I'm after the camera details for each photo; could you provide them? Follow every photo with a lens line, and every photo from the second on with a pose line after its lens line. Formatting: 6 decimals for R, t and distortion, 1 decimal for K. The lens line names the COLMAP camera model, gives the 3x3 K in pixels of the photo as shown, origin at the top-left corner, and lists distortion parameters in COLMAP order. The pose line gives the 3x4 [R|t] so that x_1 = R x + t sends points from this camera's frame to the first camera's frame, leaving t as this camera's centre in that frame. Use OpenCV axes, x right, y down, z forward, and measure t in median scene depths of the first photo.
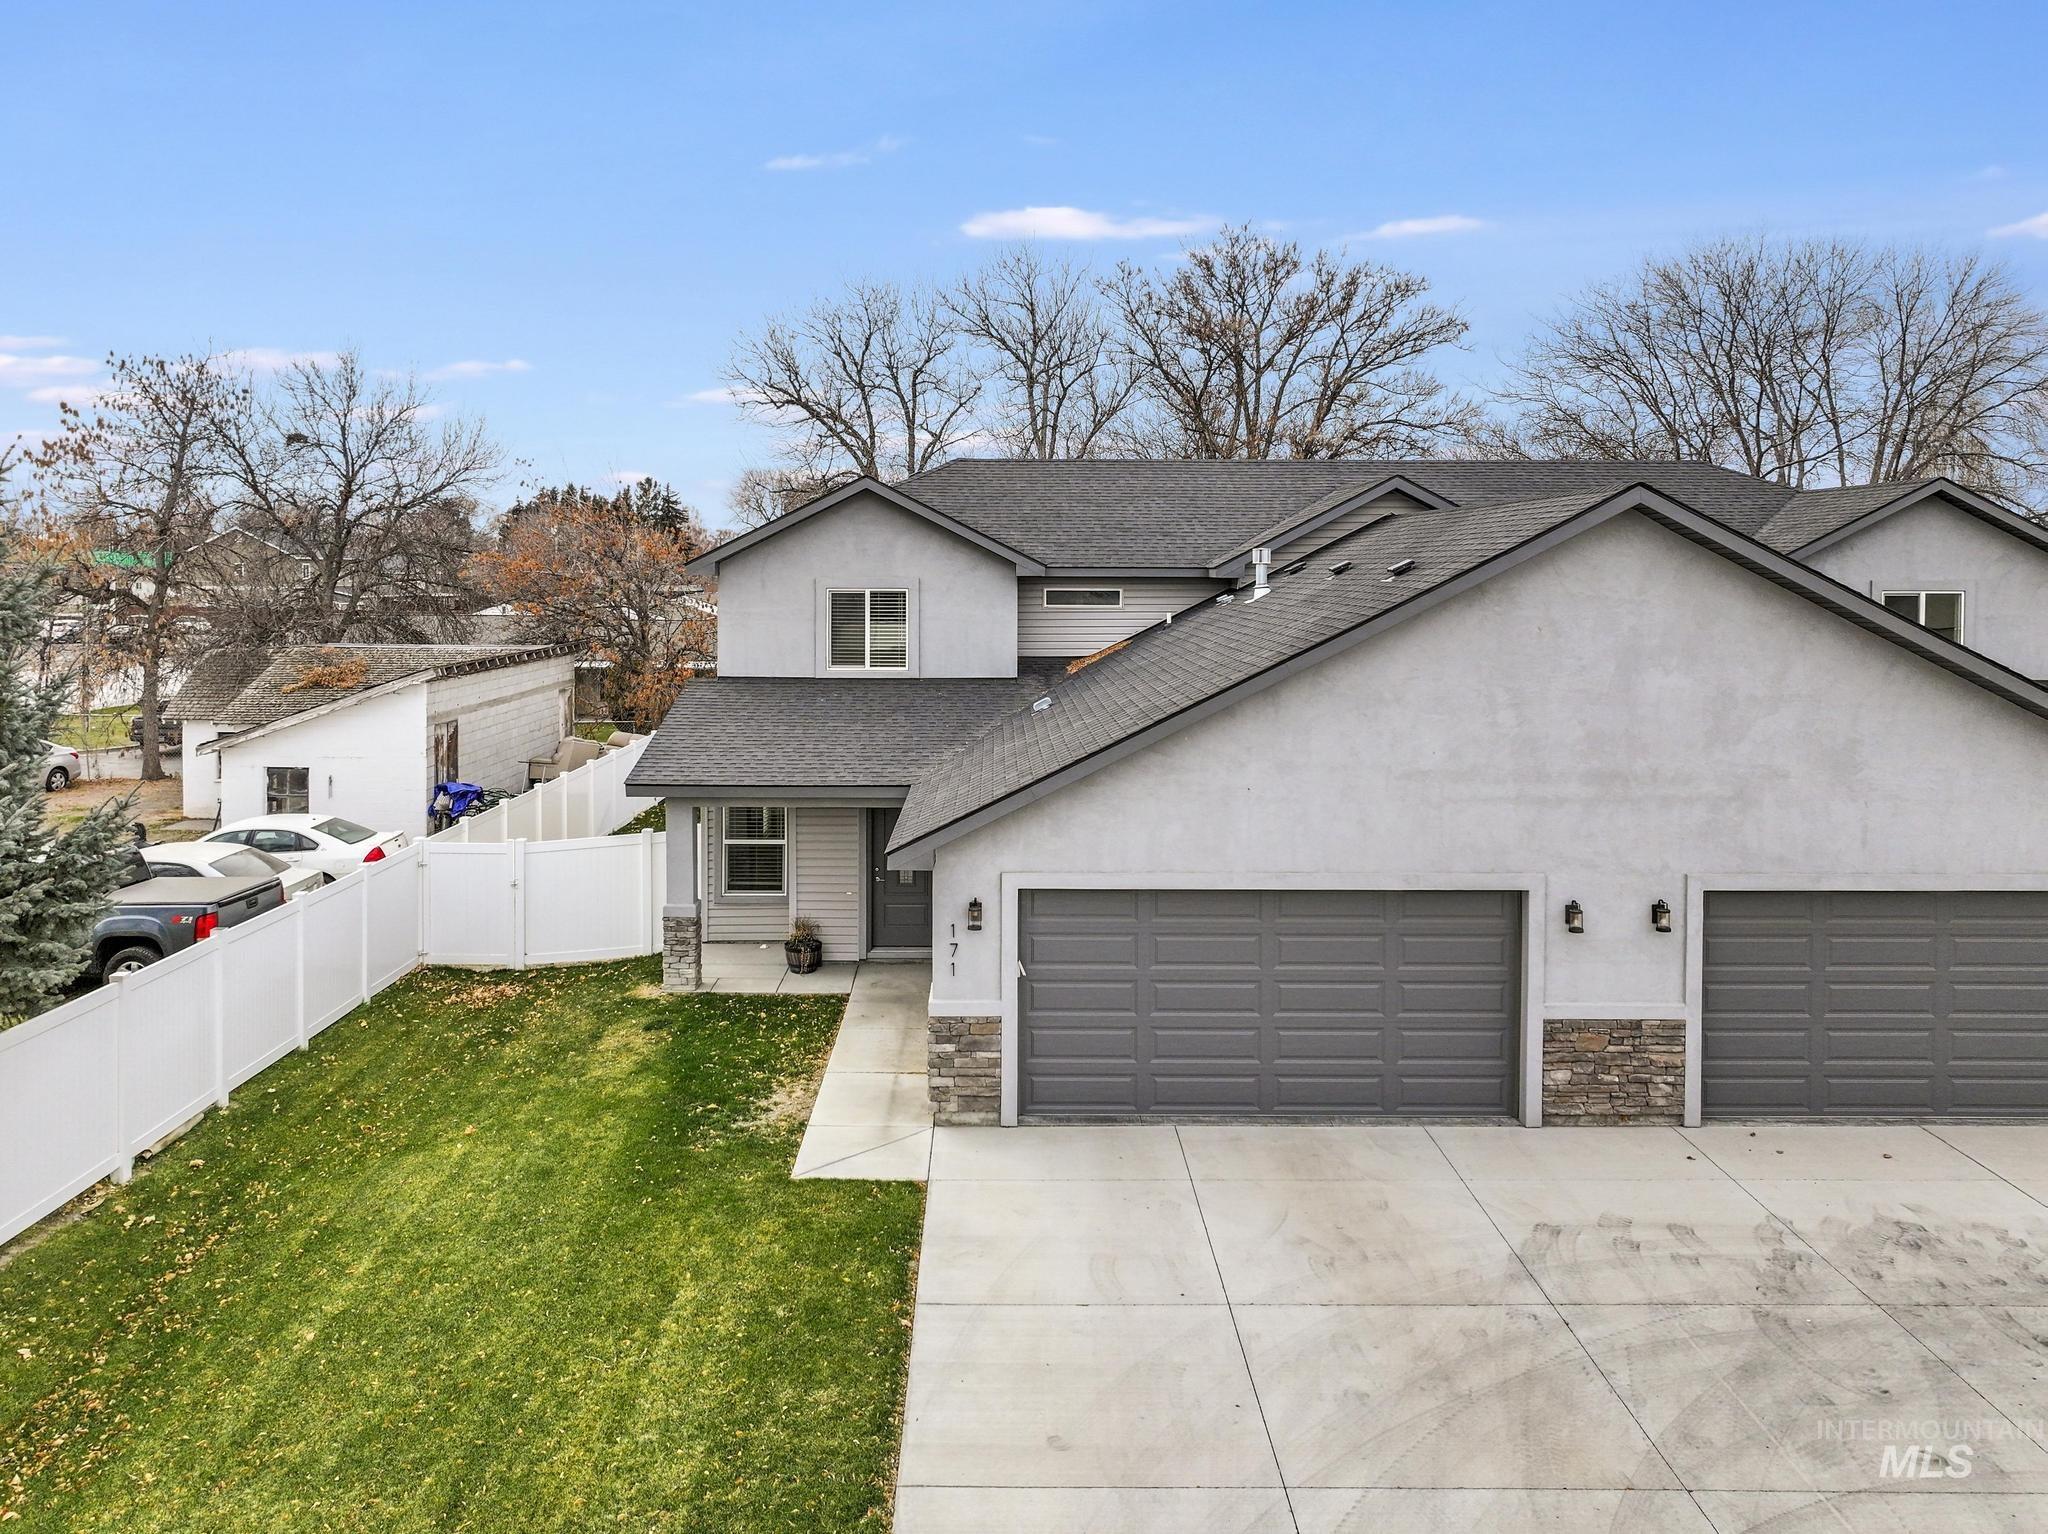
lens RADIAL K [[1497.7, 0, 1002.5], [0, 1497.7, 603.2], [0, 0, 1]] dist [-0.001331, 0.006236]
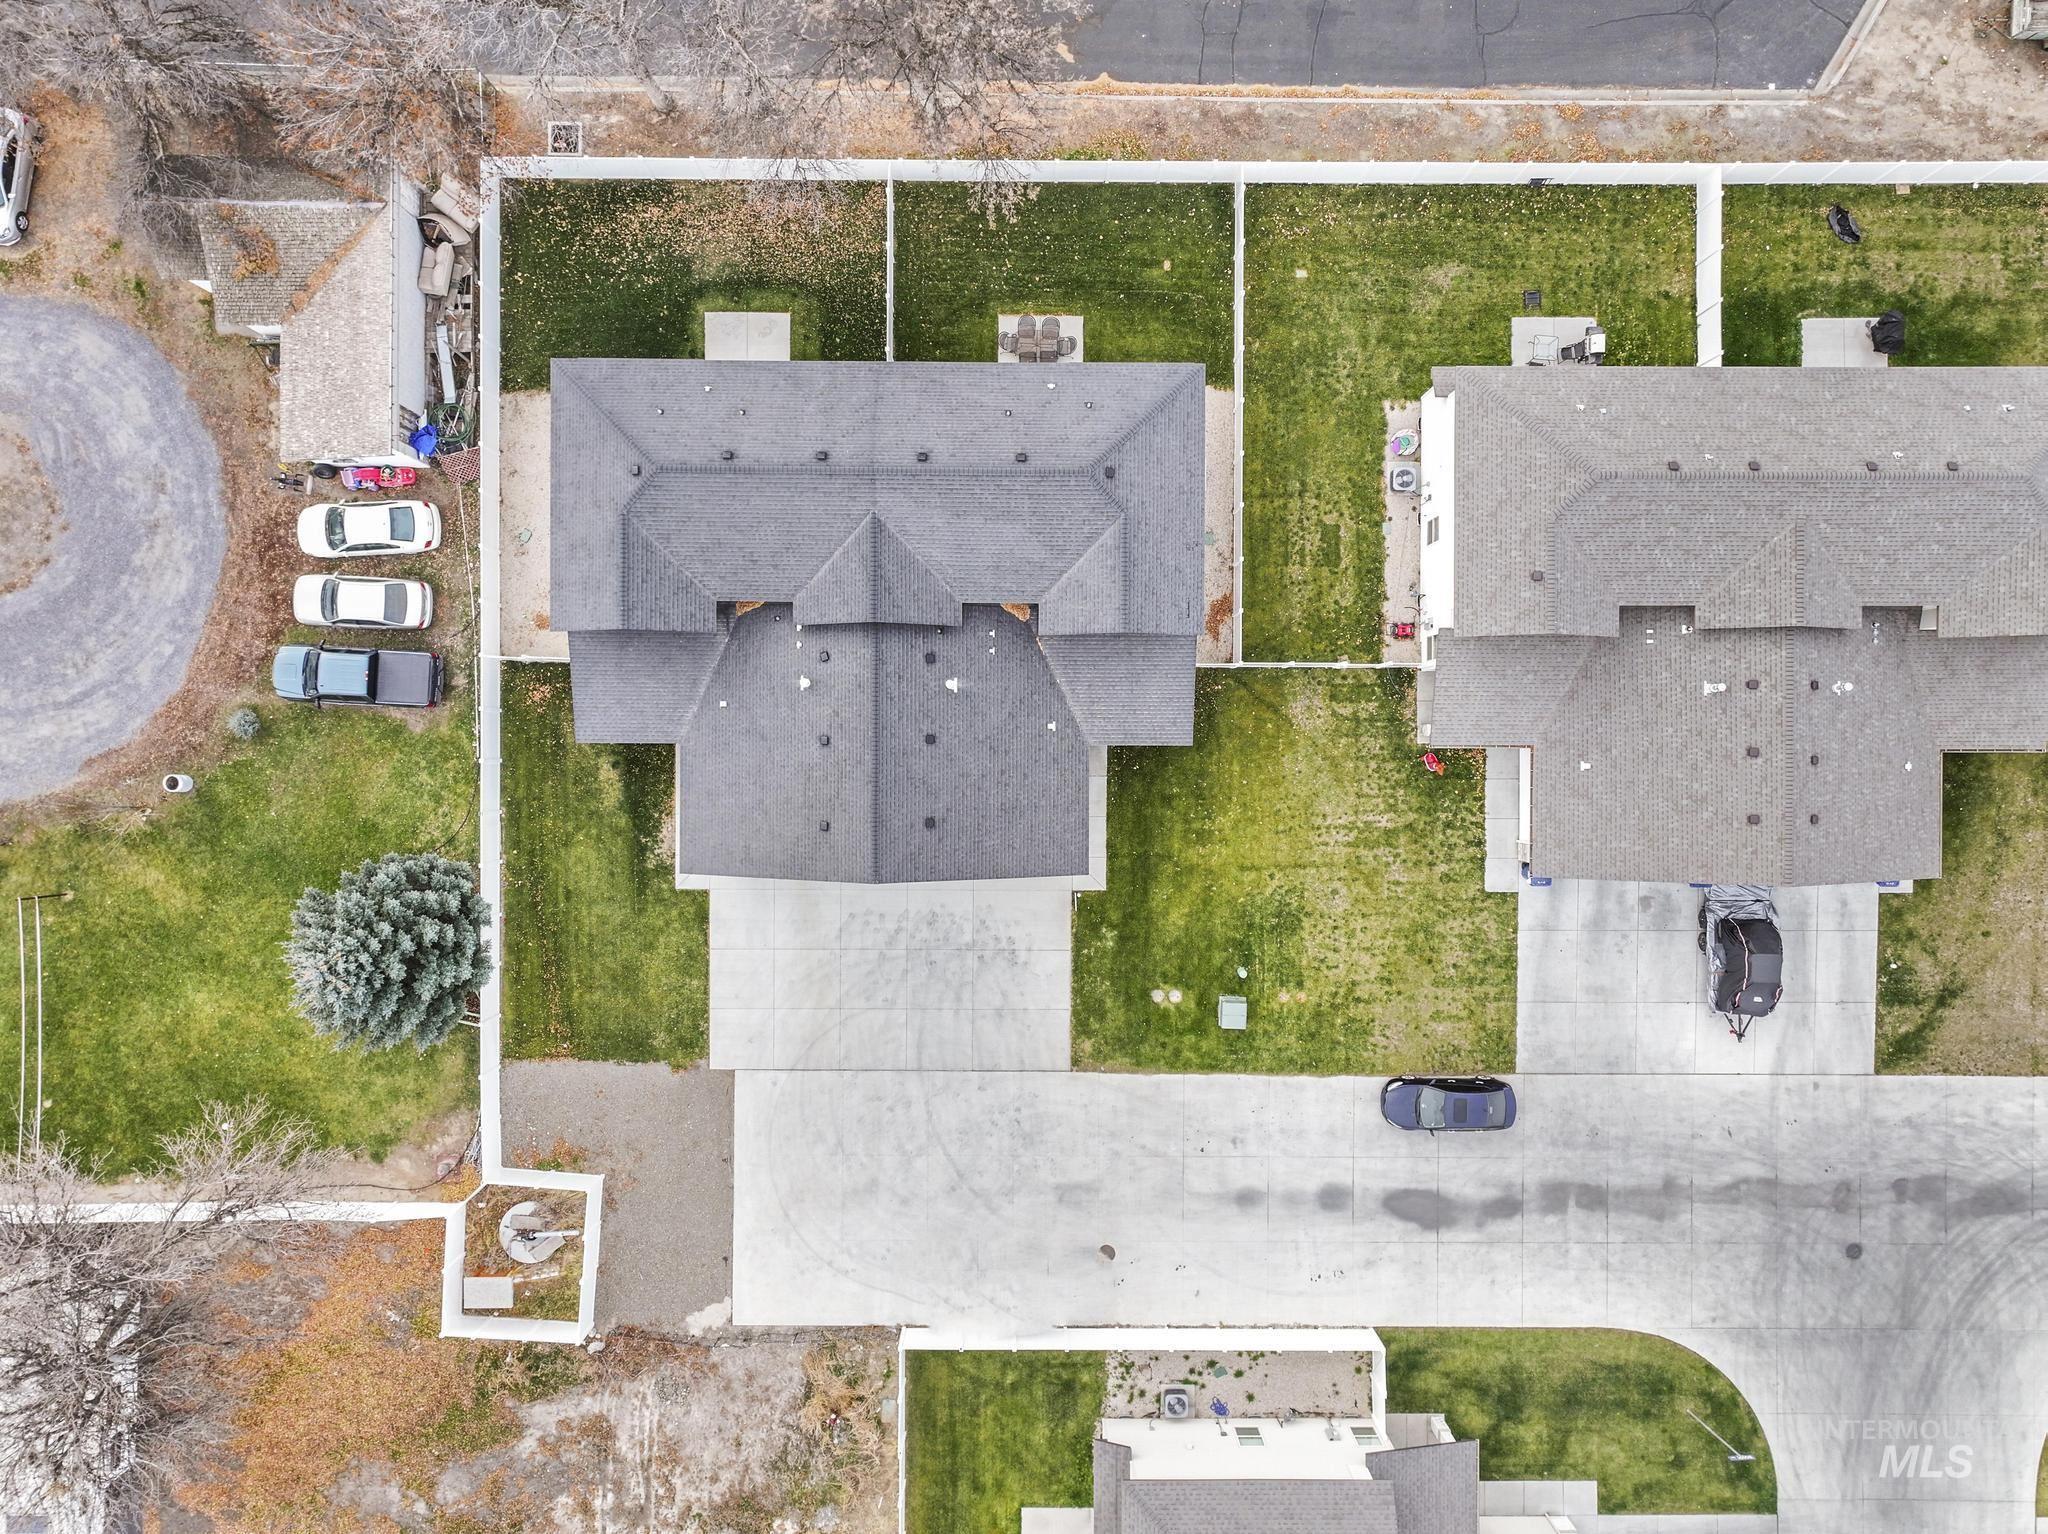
lens RADIAL K [[1482.3, 0, 1027.0], [0, 1482.3, 761.1], [0, 0, 1]] dist [-0.001499, 0.016315]
pose [[0.999959, 0.008594, 0.002988, 0.734770], [-0.003124, 0.015895, 0.999869, -3.359715], [0.008545, -0.999837, 0.015922, 1.185021]]
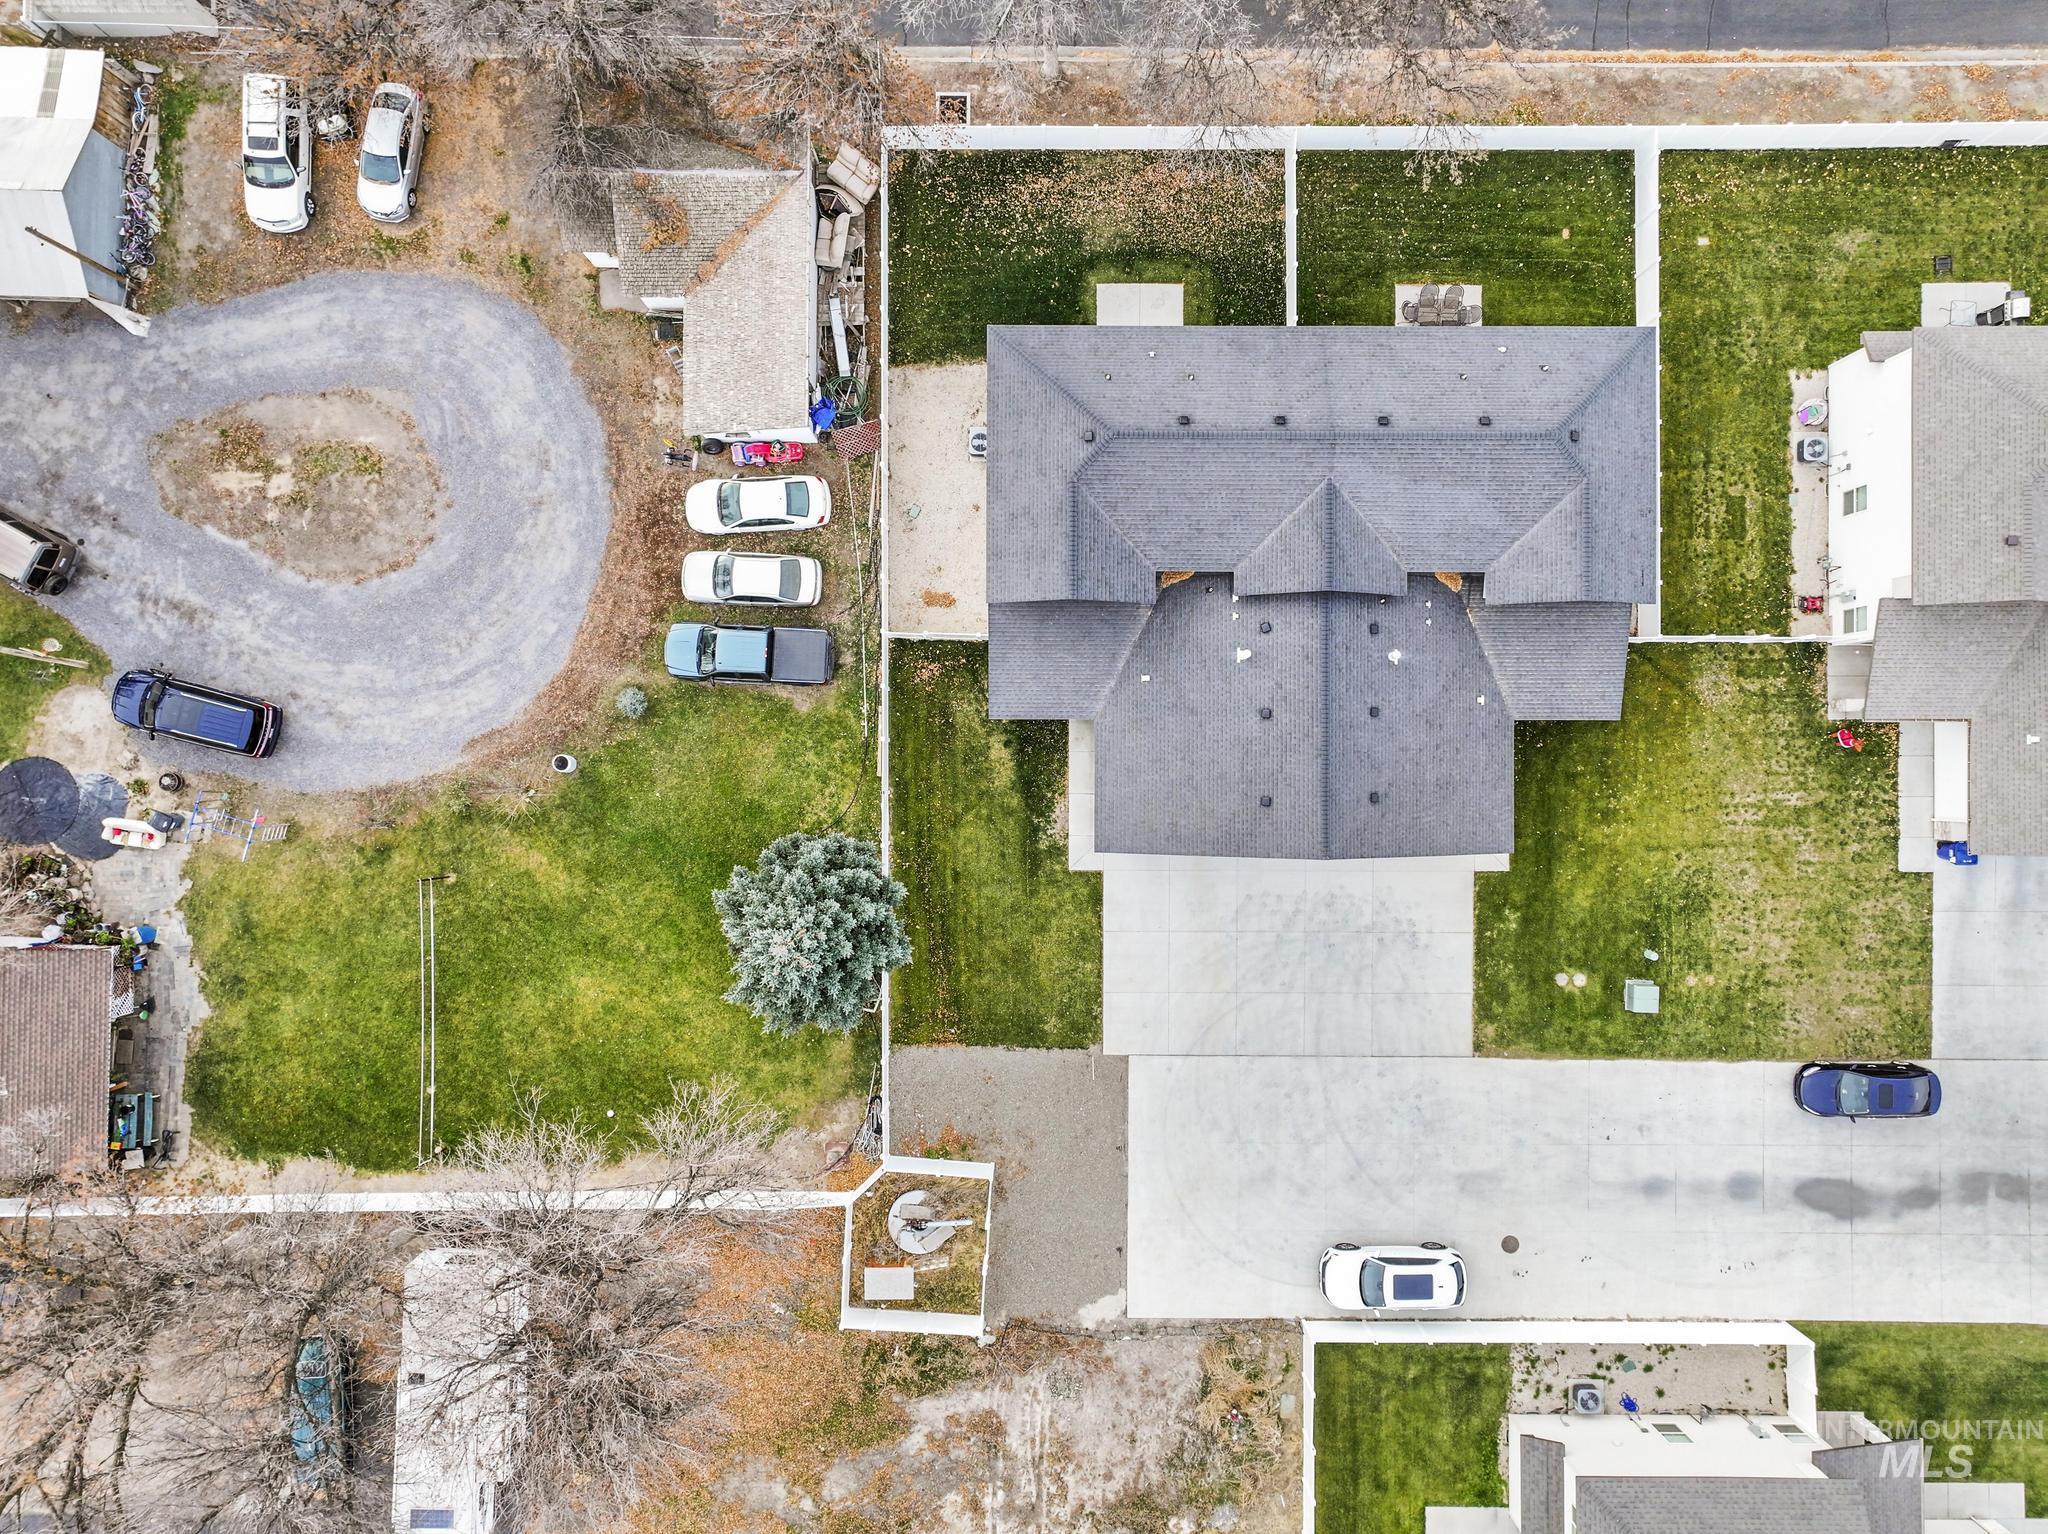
lens RADIAL K [[1482.3, 0, 1027.0], [0, 1482.3, 761.1], [0, 0, 1]] dist [-0.001499, 0.016315]
pose [[0.999971, 0.005923, -0.004874, -0.216499], [0.004705, 0.028187, 0.999592, -3.281887], [0.006058, -0.999585, 0.028158, 1.081357]]
